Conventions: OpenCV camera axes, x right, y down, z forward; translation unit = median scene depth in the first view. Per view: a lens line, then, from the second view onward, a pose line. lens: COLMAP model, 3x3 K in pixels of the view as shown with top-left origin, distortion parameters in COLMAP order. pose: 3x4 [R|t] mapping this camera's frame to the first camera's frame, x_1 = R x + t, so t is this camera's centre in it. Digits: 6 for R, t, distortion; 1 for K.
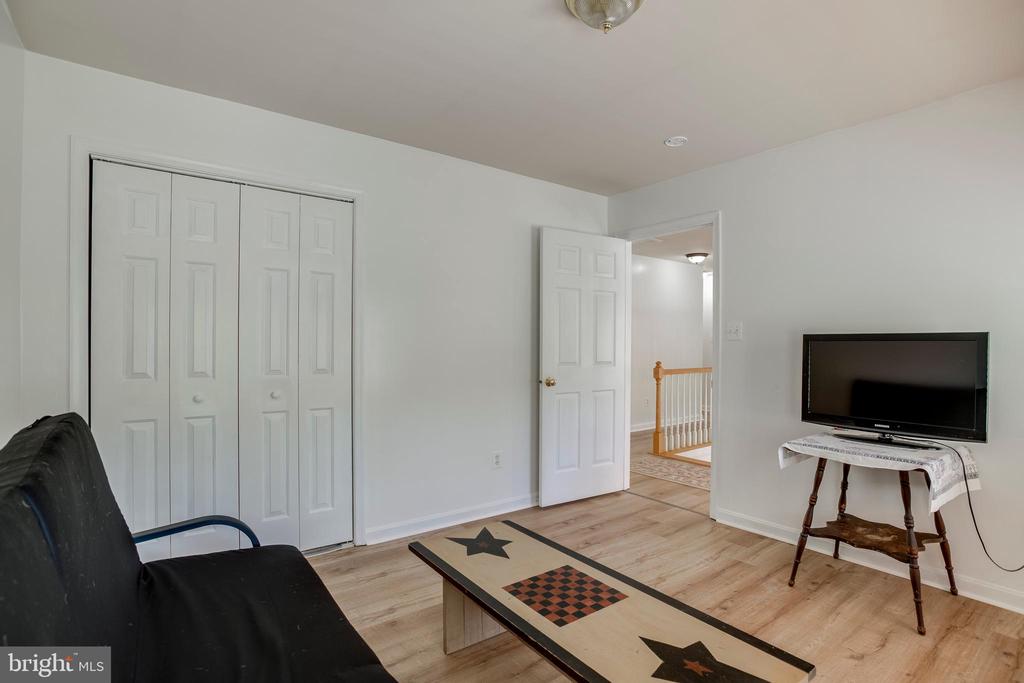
lens RADIAL K [[493.9, 0, 508.7], [0, 493.9, 341.7], [0, 0, 1]] dist [-0.048293, 0.014077]
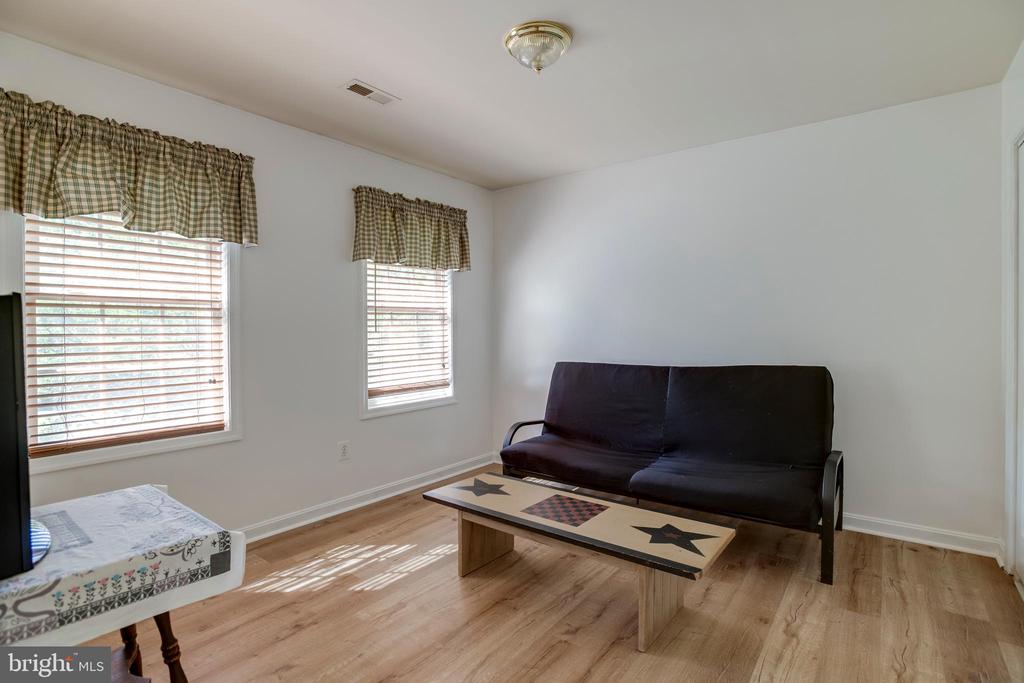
lens RADIAL K [[493.9, 0, 515.1], [0, 493.9, 338.3], [0, 0, 1]] dist [-0.048293, 0.014077]
pose [[-0.956992, 0.008741, -0.289982, 0.610877], [0.003350, 0.999812, 0.019081, 0.009371], [0.290094, 0.017290, -0.956842, 2.151448]]
